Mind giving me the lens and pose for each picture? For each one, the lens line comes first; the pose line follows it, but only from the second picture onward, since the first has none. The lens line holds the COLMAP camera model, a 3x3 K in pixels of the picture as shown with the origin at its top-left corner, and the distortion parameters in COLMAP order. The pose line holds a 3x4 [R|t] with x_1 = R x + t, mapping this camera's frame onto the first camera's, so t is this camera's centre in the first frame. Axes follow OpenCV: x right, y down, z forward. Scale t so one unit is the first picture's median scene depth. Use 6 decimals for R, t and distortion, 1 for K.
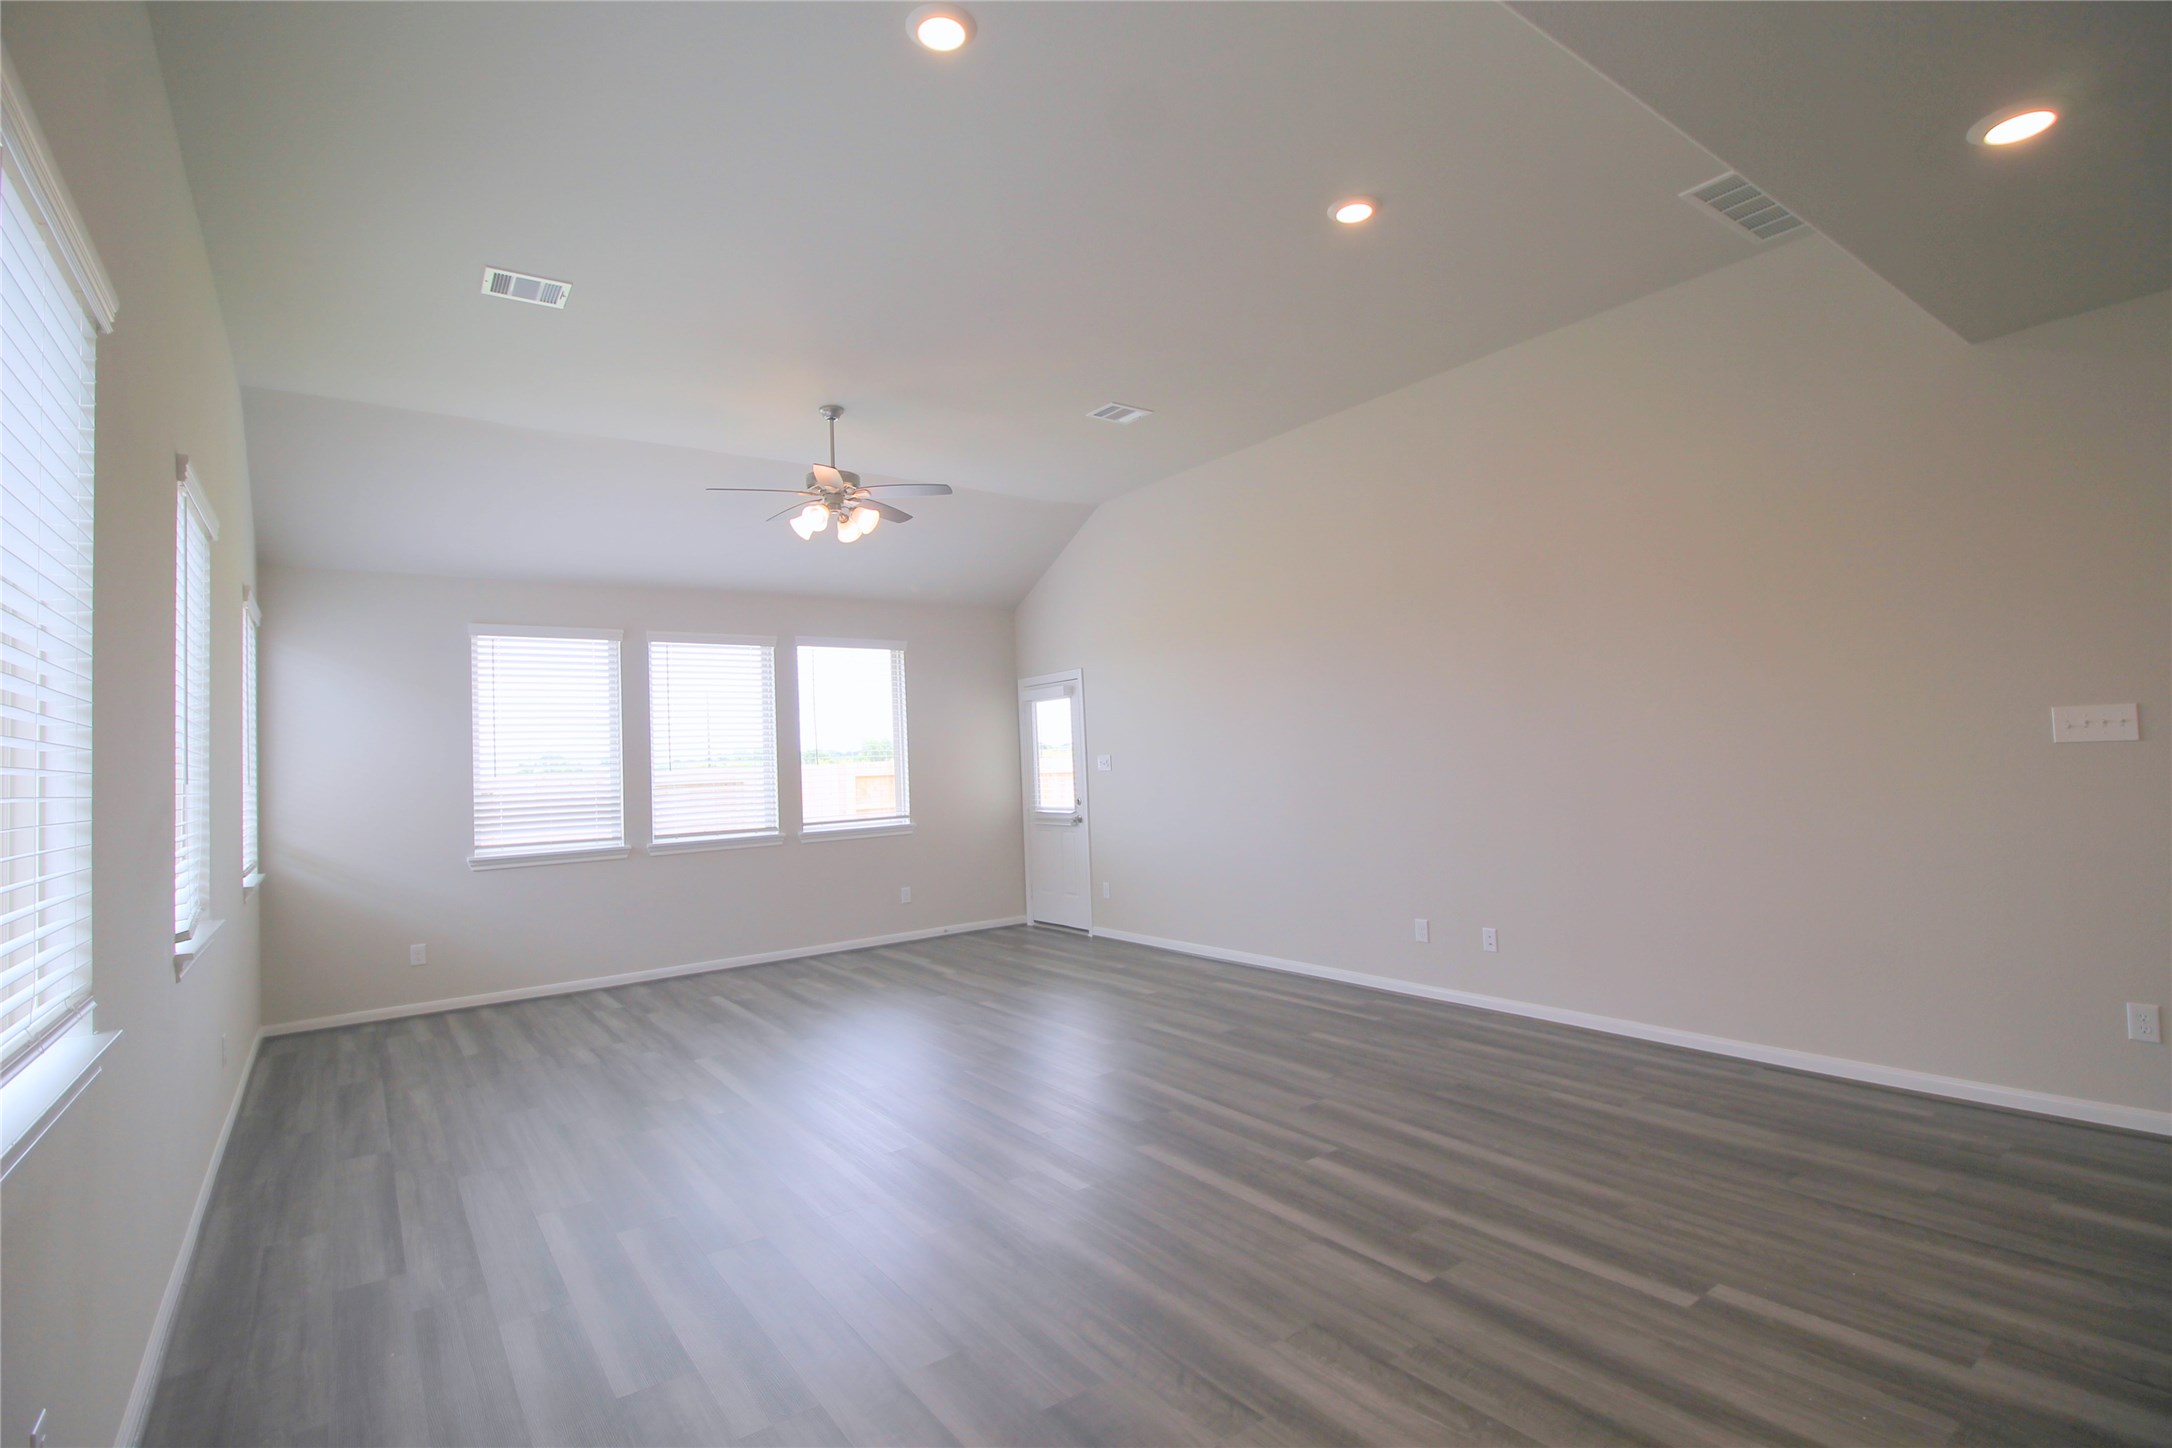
lens RADIAL K [[1015.8, 0, 1082.7], [0, 1015.8, 708.8], [0, 0, 1]] dist [-0.008569, -0.006957]
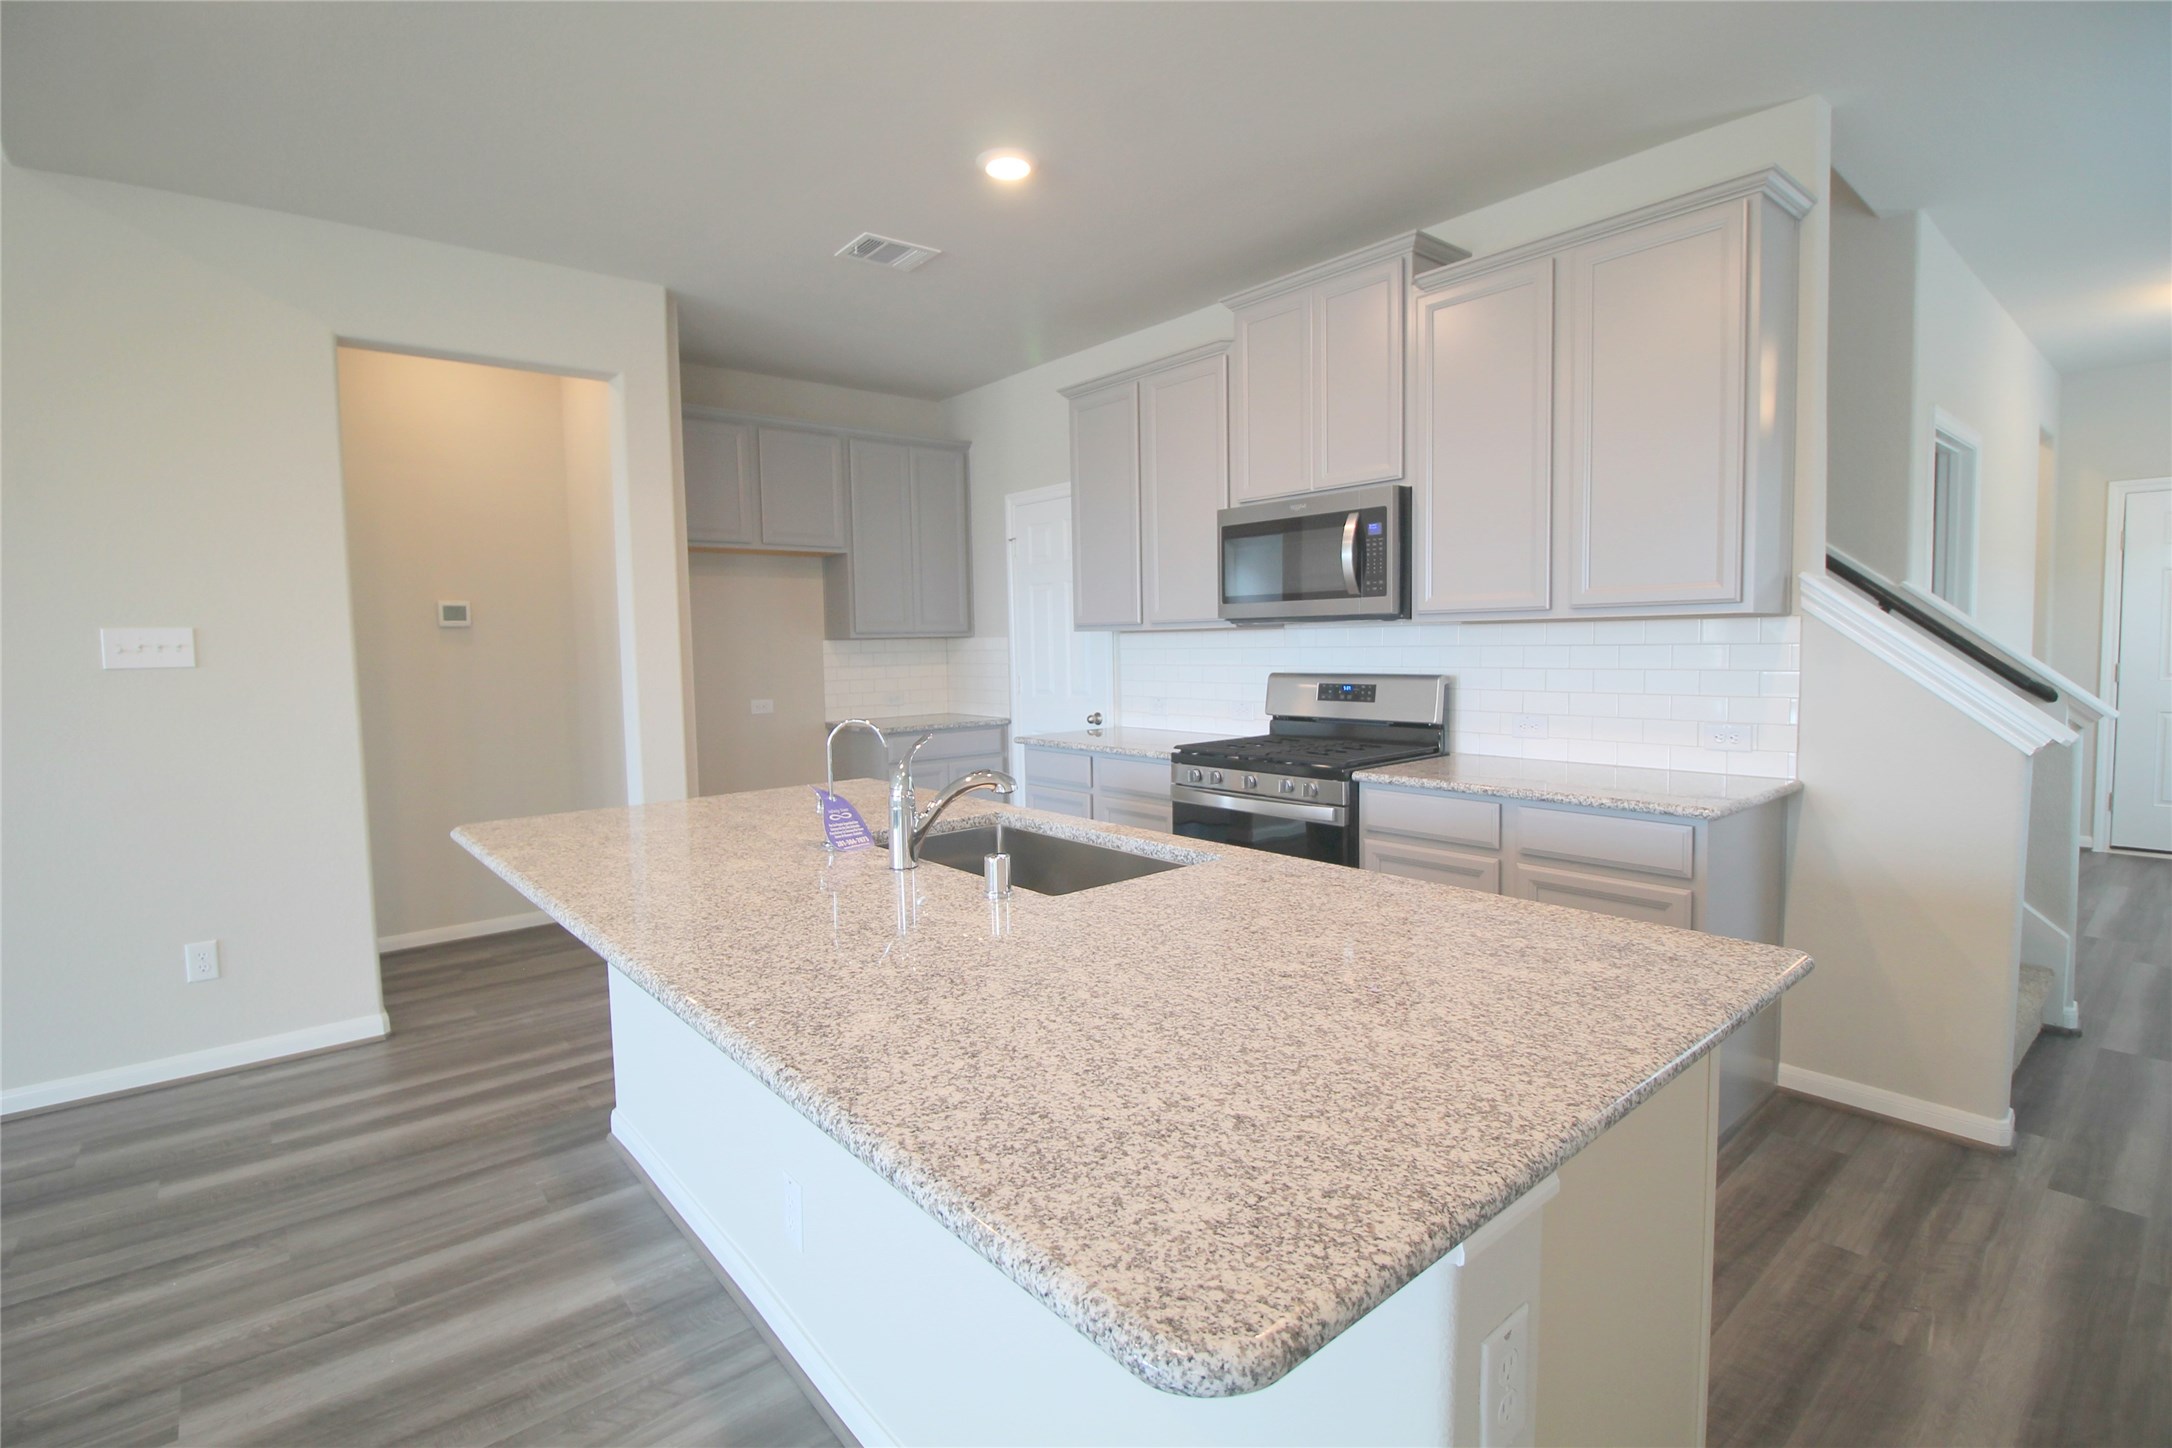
lens RADIAL K [[1015.8, 0, 1061.0], [0, 1015.8, 718.7], [0, 0, 1]] dist [-0.008569, -0.006957]
pose [[-0.068893, -0.031914, 0.997113, 0.027676], [-0.027051, 0.999180, 0.030111, 0.016820], [-0.997257, -0.024898, -0.069700, 0.139206]]
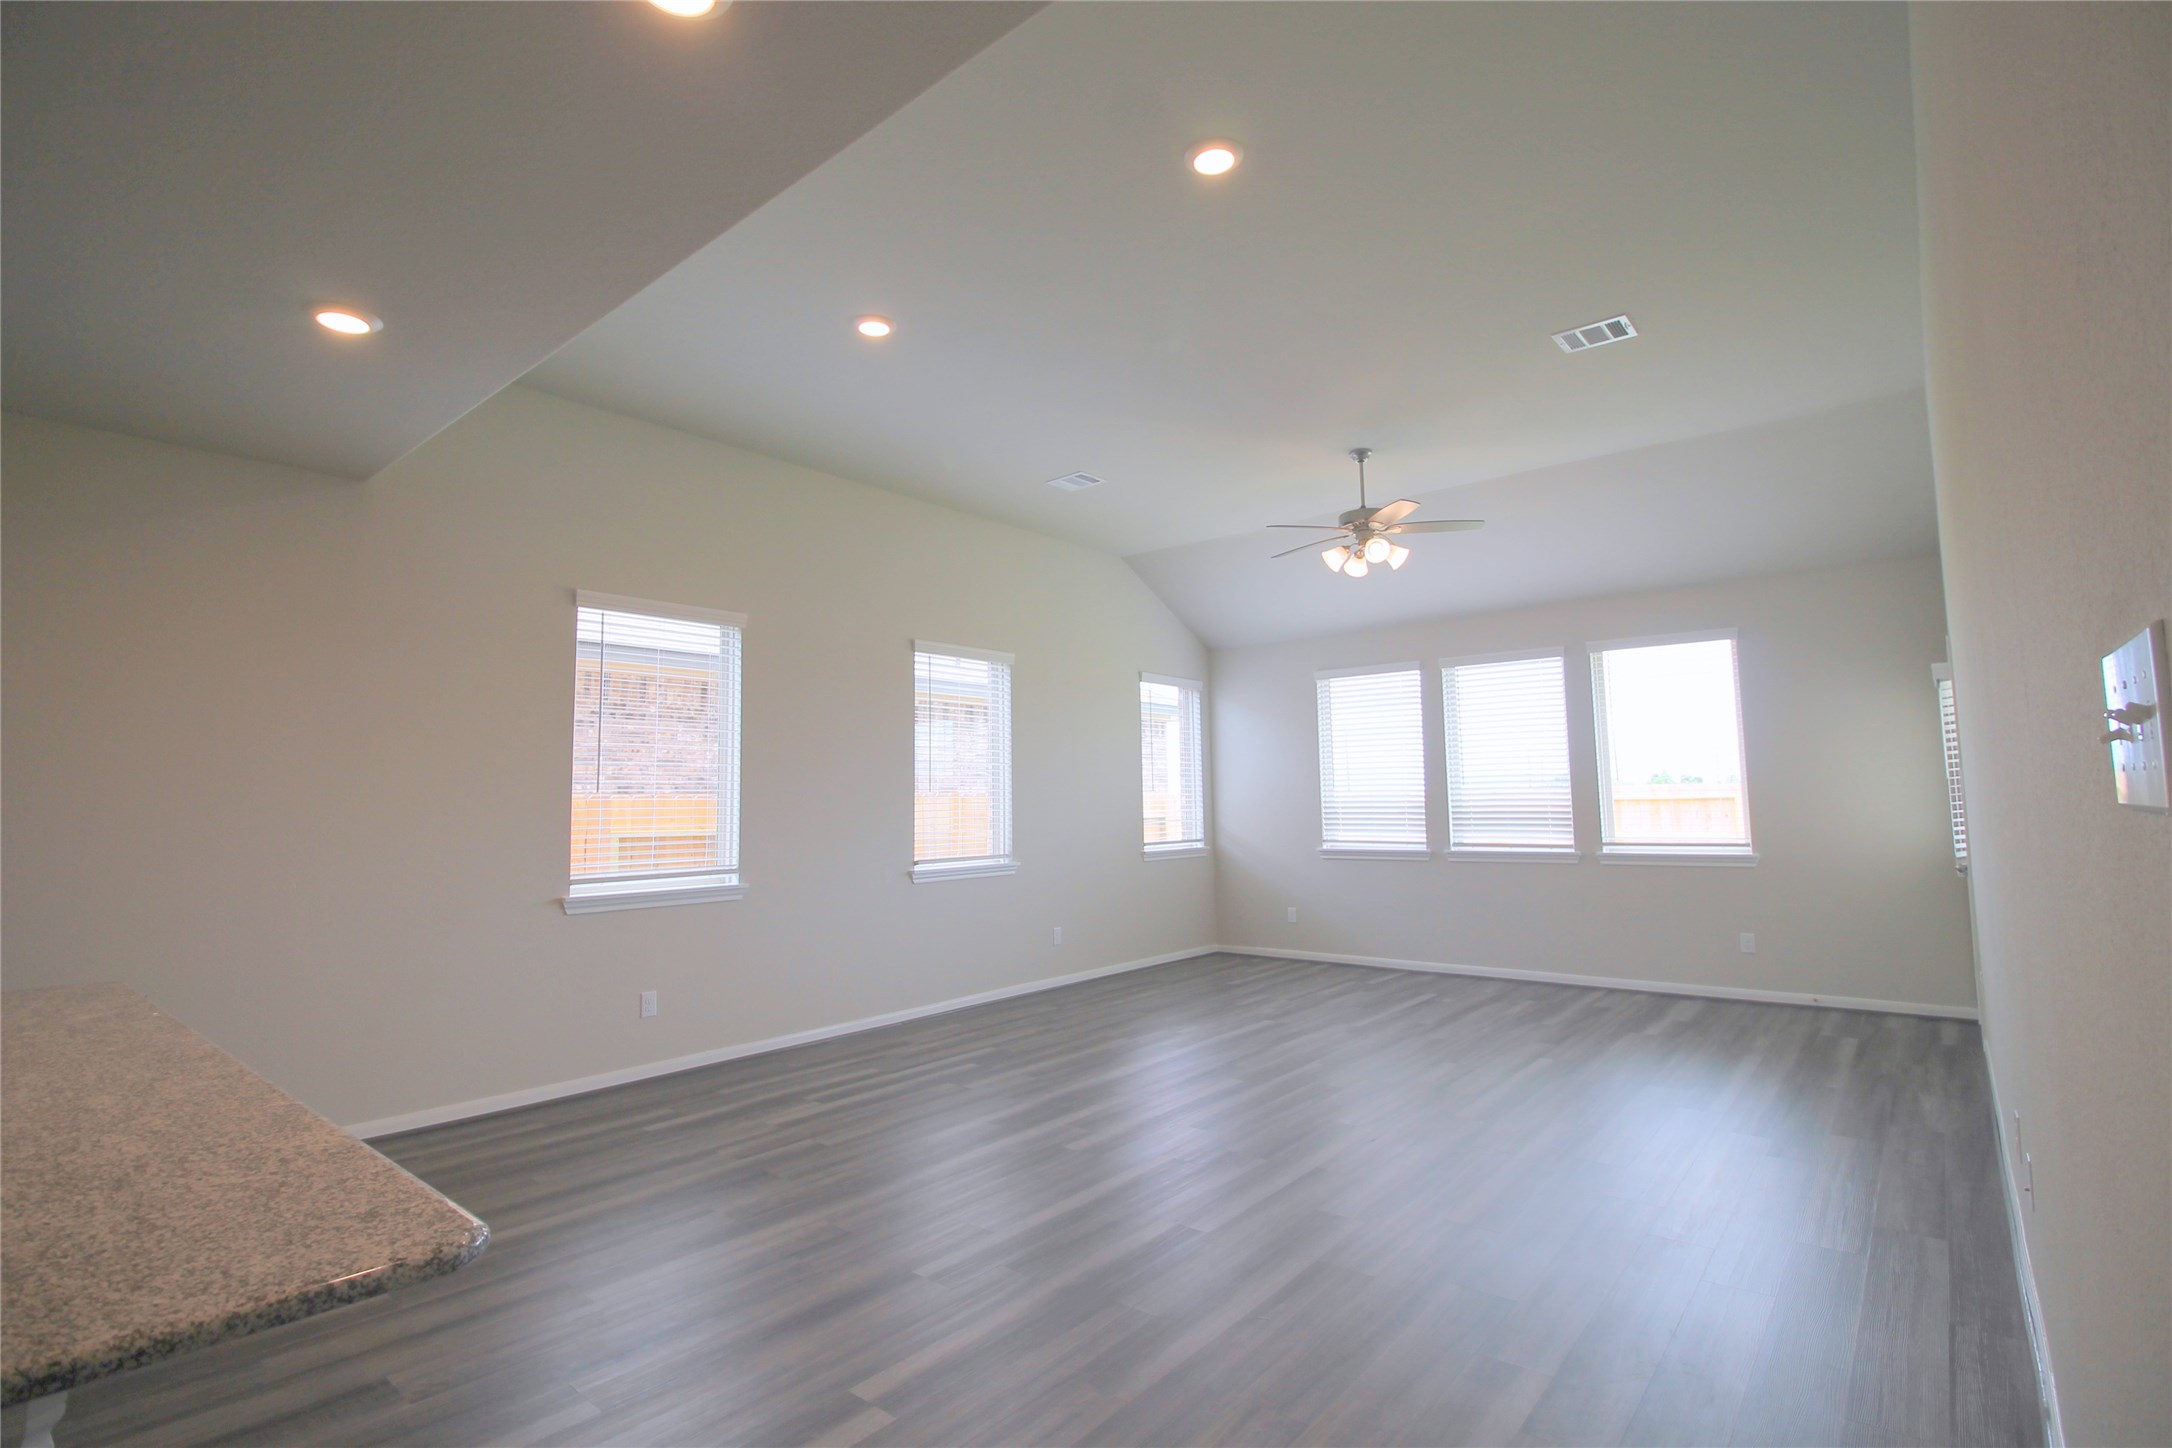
lens RADIAL K [[1015.8, 0, 1091.2], [0, 1015.8, 714.7], [0, 0, 1]] dist [-0.008569, -0.006957]
pose [[0.248318, -0.047697, -0.967504, 0.677567], [0.055157, 0.997863, -0.035037, 0.003220], [0.967107, -0.044664, 0.250418, 0.427006]]
